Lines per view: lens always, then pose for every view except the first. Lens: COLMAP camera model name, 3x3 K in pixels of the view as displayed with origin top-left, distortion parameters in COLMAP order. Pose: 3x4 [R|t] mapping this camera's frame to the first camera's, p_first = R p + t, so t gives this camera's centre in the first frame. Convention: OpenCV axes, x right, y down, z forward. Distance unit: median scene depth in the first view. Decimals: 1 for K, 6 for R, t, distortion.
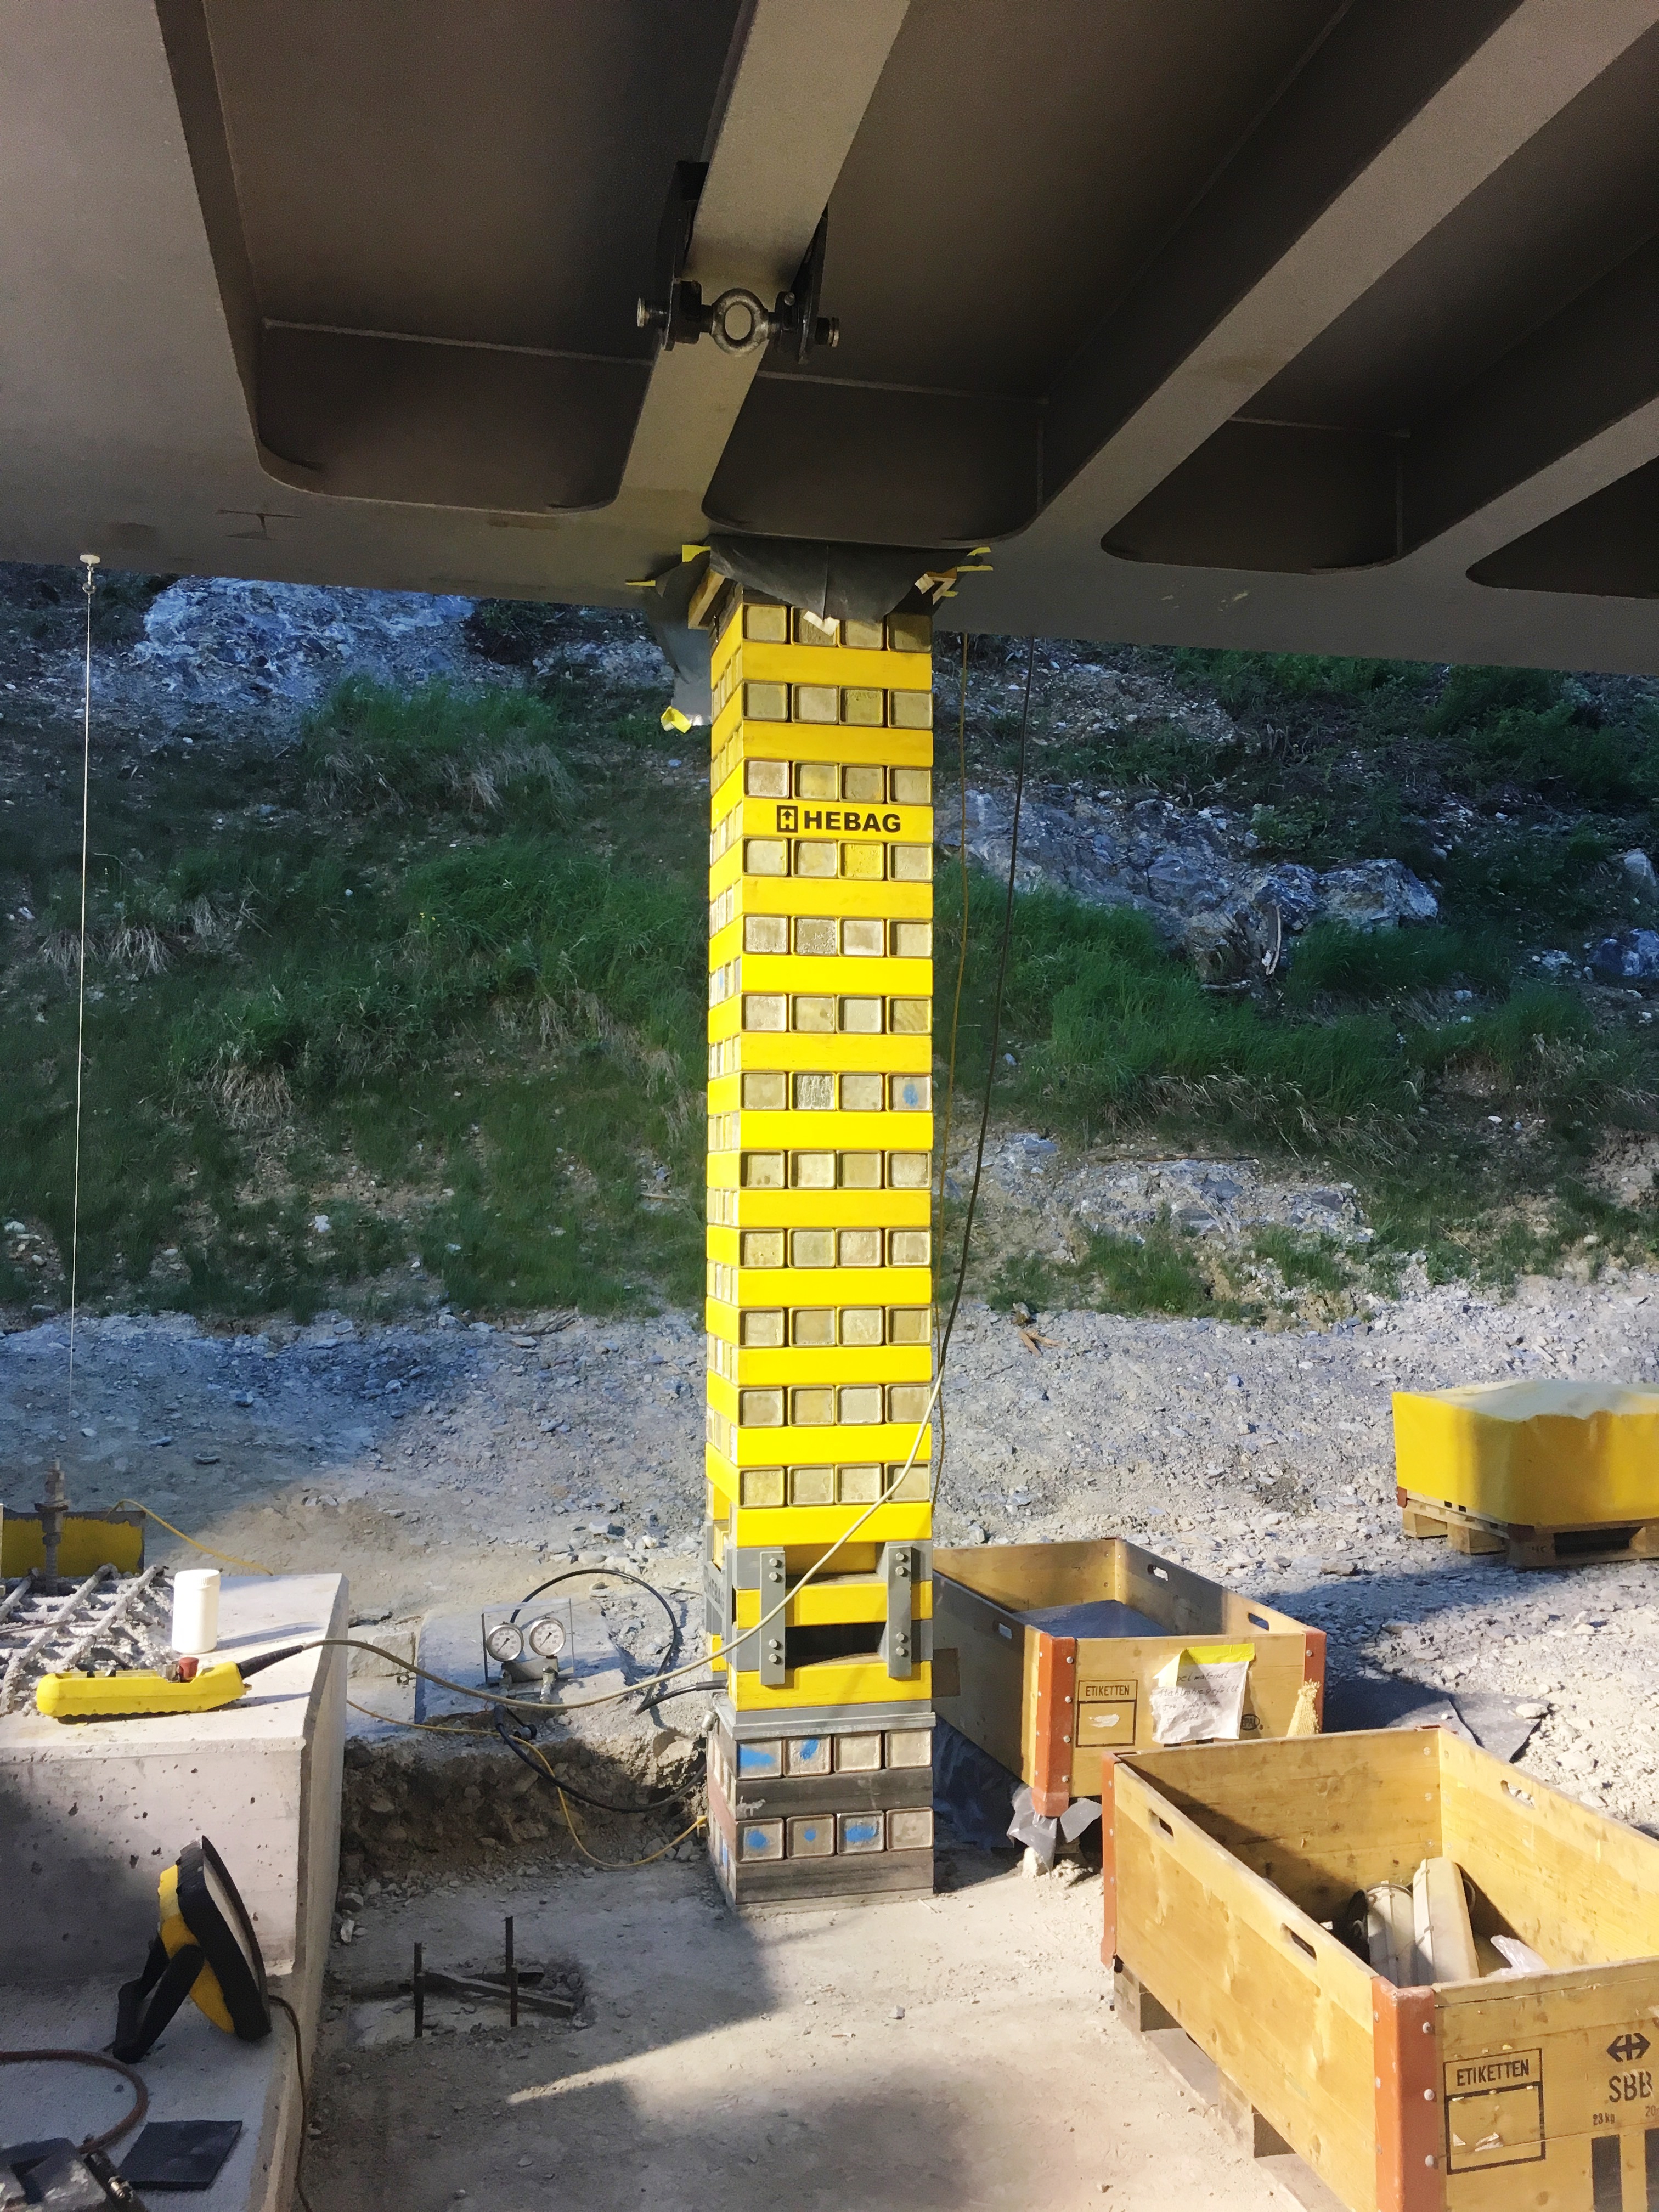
lens RADIAL K [[1881.0, 0, 829.5], [0, 1881.0, 1106.0], [0, 0, 1]] dist [0.075063, -0.007534]
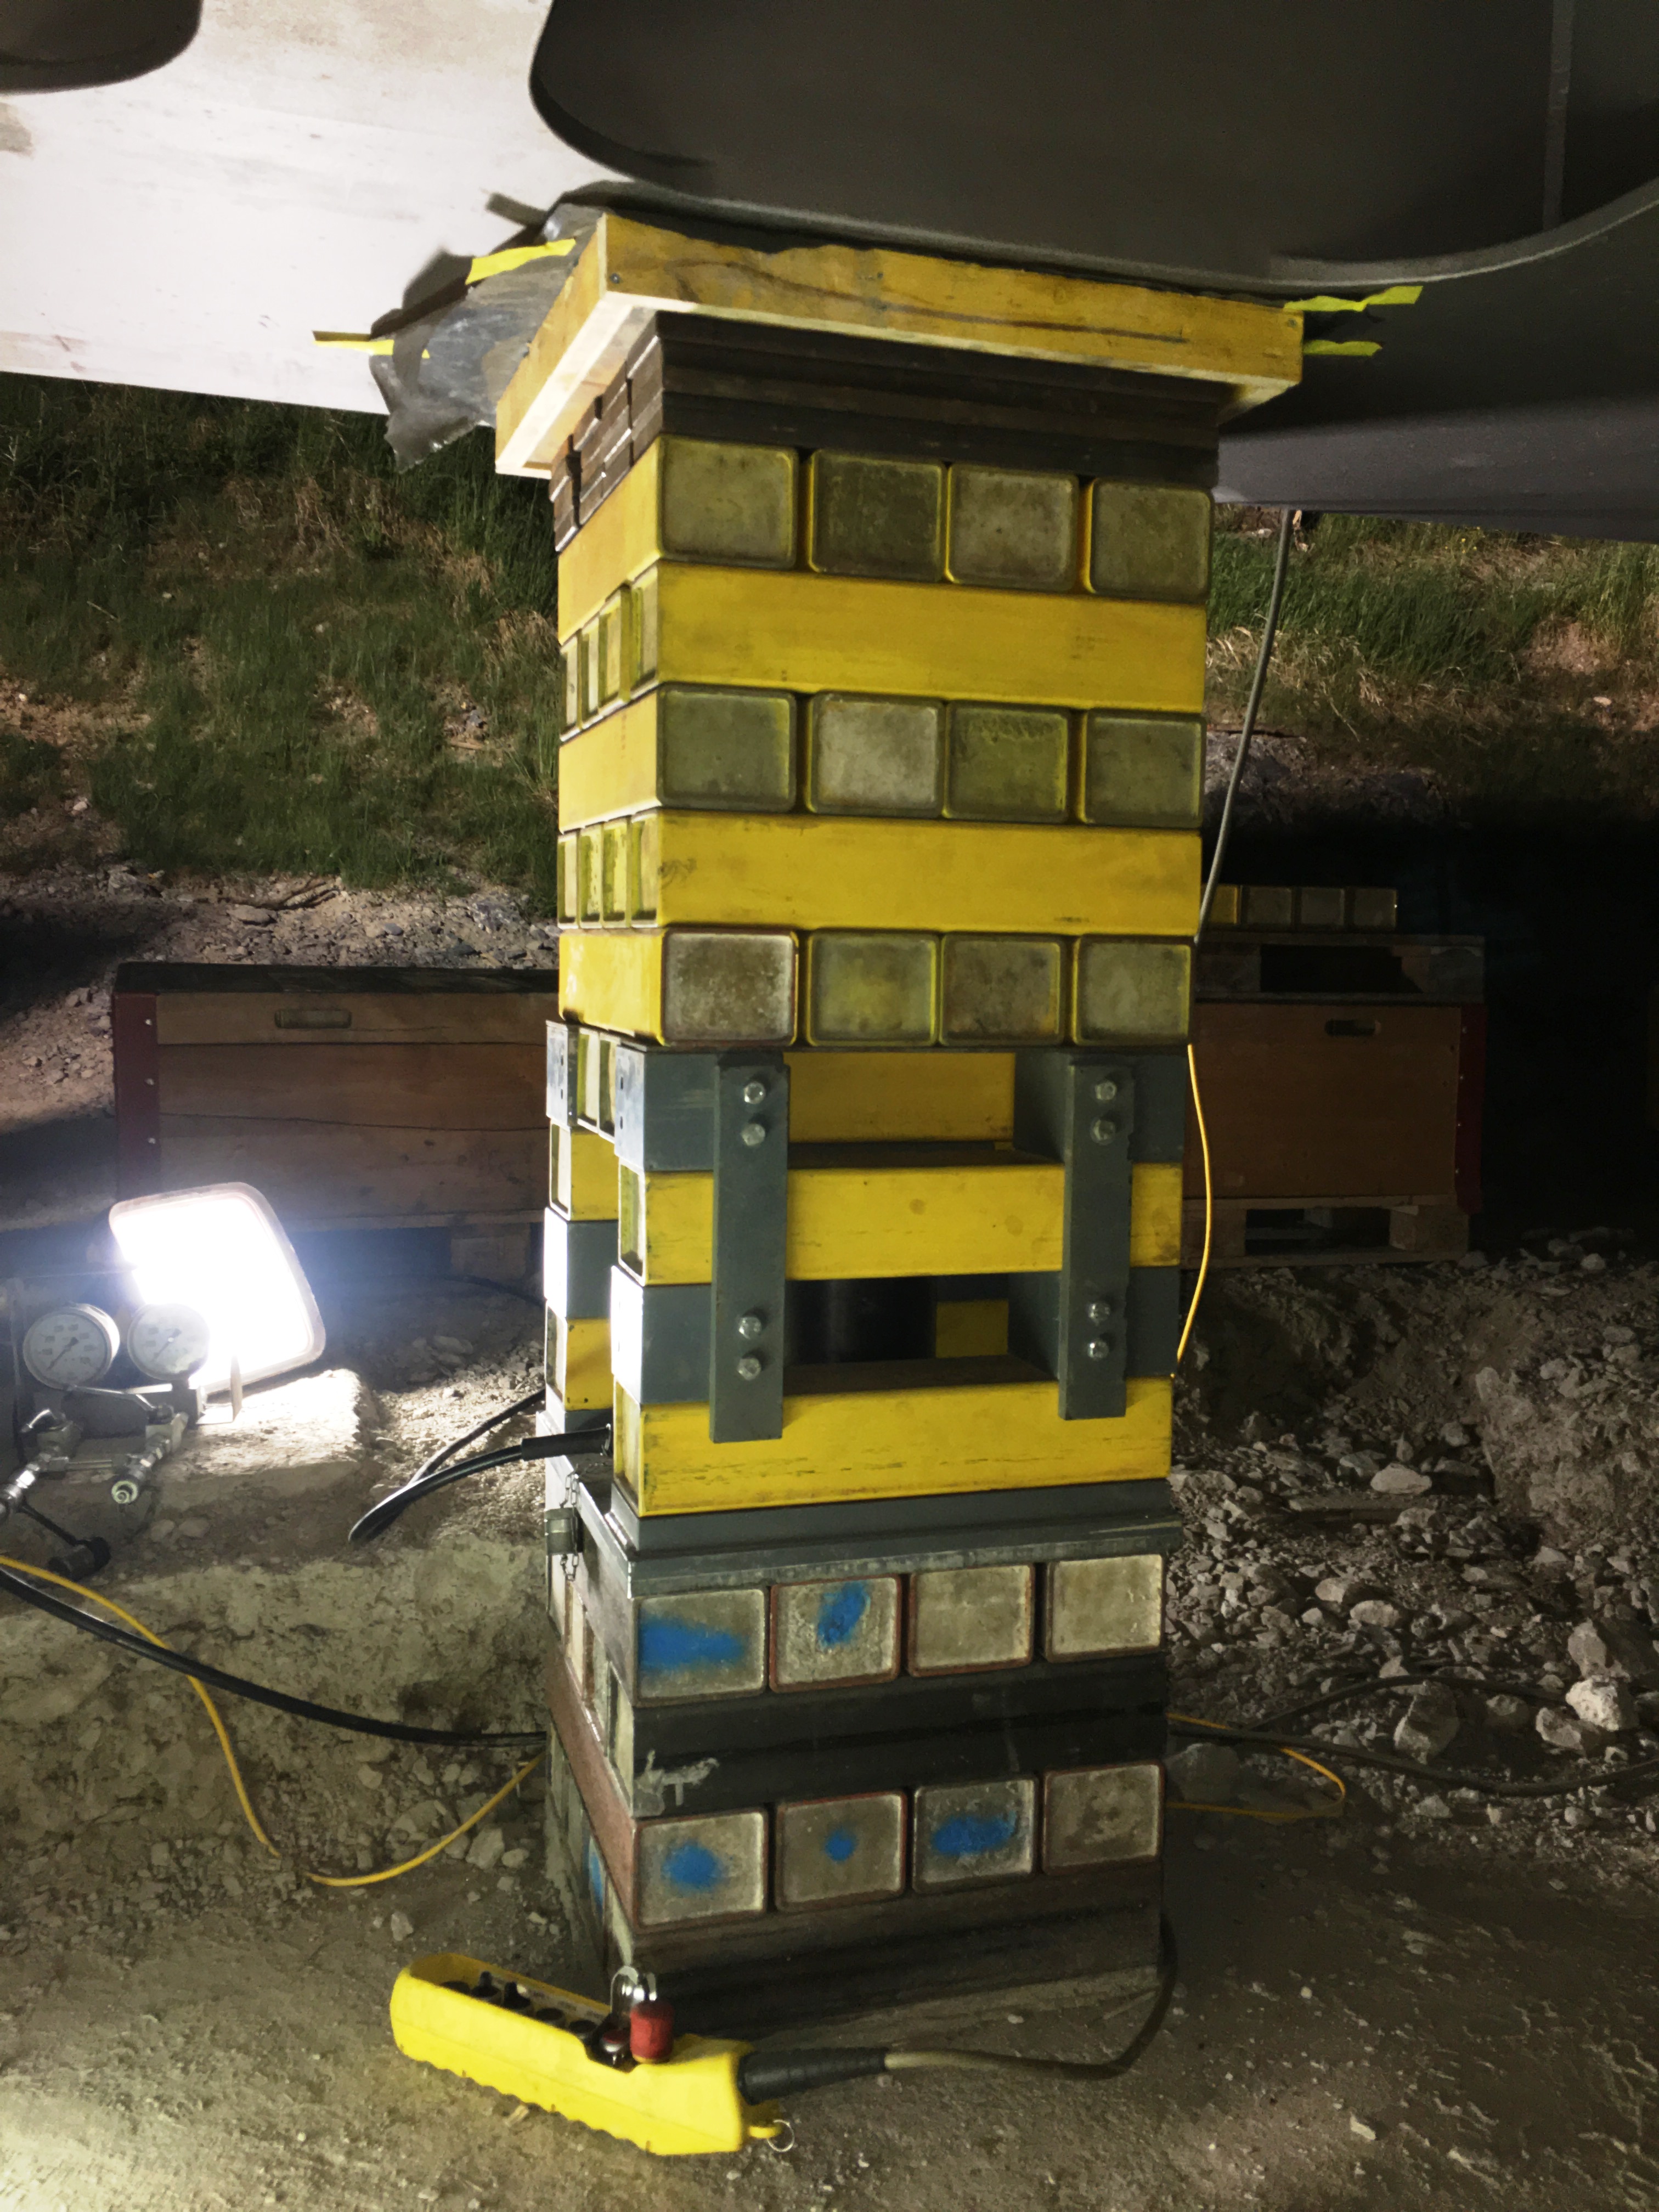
lens RADIAL K [[1881.0, 0, 829.5], [0, 1881.0, 1106.0], [0, 0, 1]] dist [0.075063, -0.007534]
pose [[0.996046, 0.011480, 0.088091, -0.020889], [-0.022332, 0.992128, 0.123221, 0.093183], [-0.085983, -0.124701, 0.988462, 0.306933]]
